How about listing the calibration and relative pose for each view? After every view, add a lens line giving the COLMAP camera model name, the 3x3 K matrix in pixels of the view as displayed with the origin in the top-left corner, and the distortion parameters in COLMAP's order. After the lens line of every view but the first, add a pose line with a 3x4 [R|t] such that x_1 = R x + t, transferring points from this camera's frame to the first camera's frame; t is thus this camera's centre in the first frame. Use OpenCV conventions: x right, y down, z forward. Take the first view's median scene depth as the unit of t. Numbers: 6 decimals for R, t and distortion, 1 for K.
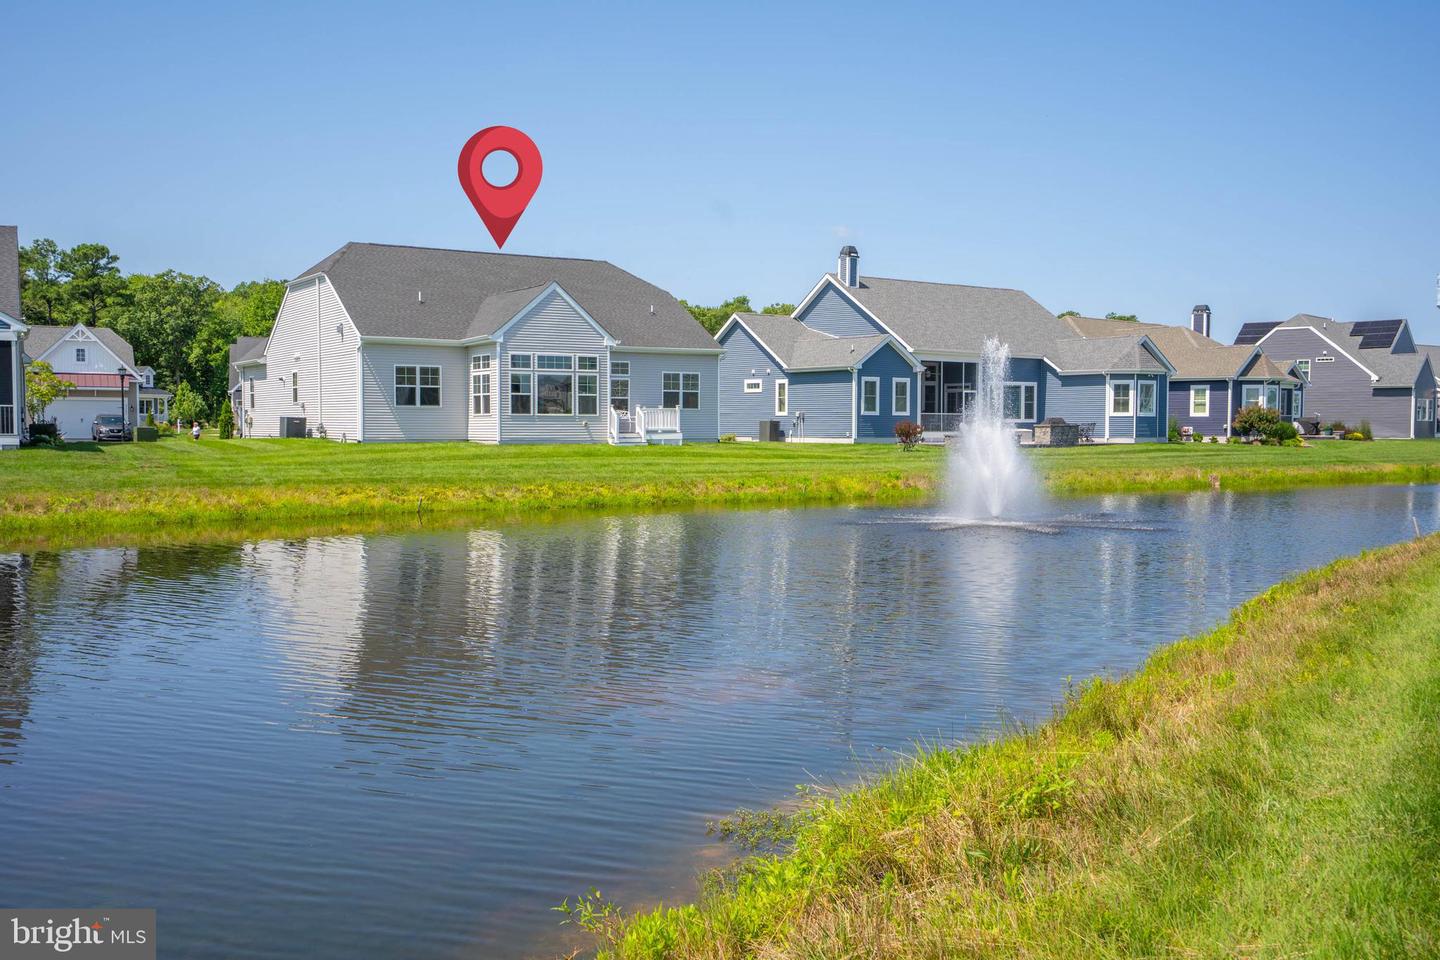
lens RADIAL K [[1418.7, 0, 721.3], [0, 1418.7, 507.9], [0, 0, 1]] dist [0.051127, 0.012309]
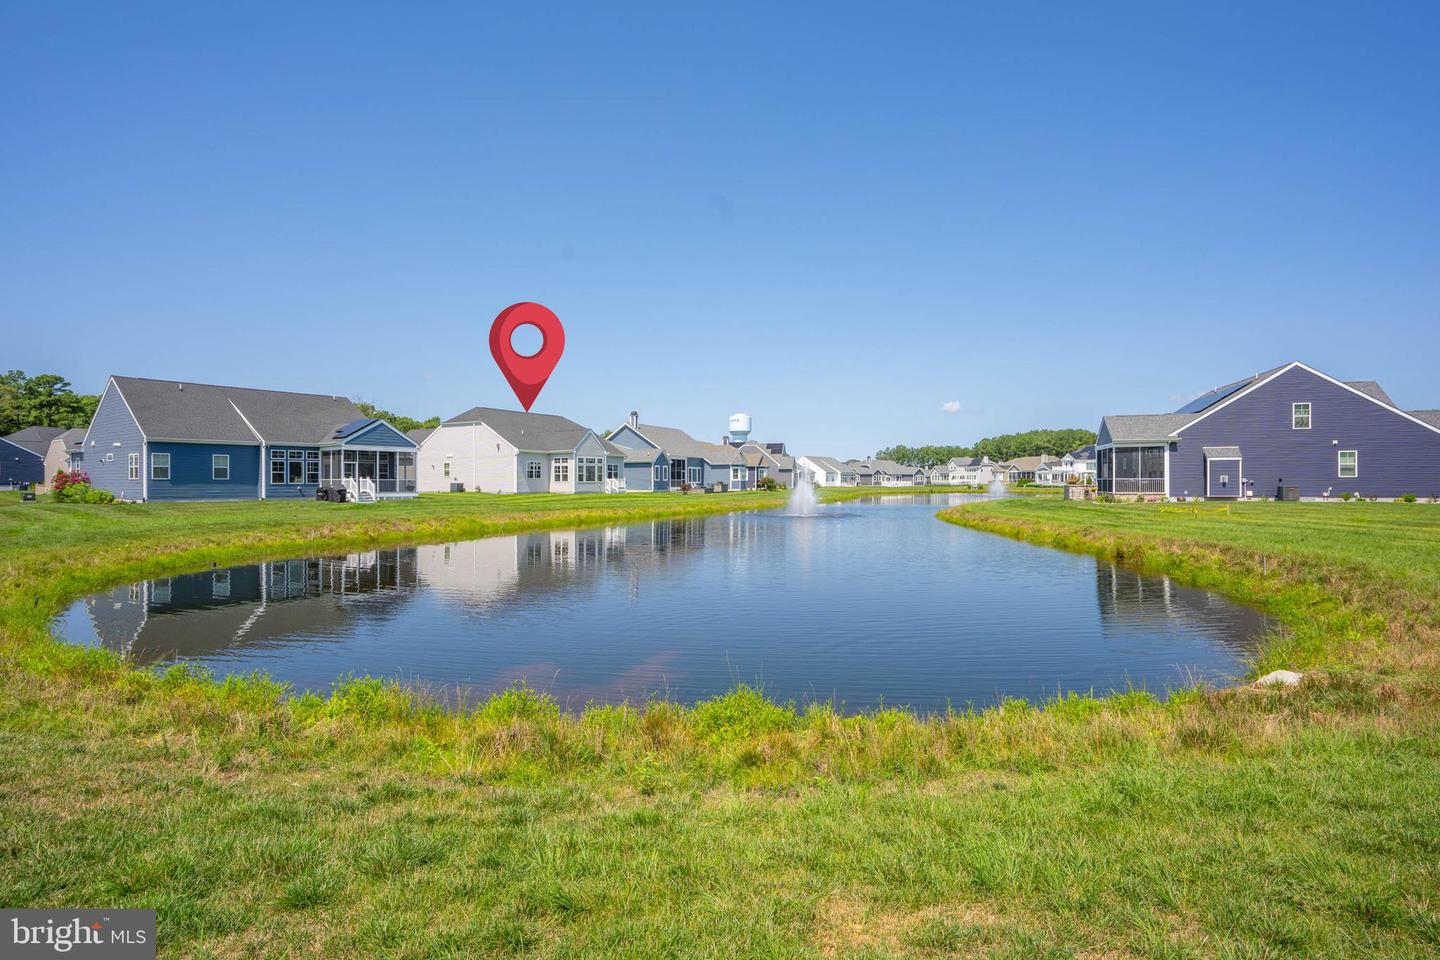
lens RADIAL K [[733.9, 0, 720.0], [0, 733.9, 480.0], [0, 0, 1]] dist [-0.001233, -0.000130]
pose [[0.879819, -0.002955, 0.475300, -0.469231], [0.031751, 0.998112, -0.052570, 0.005998], [-0.474247, 0.061344, 0.878252, -0.215204]]
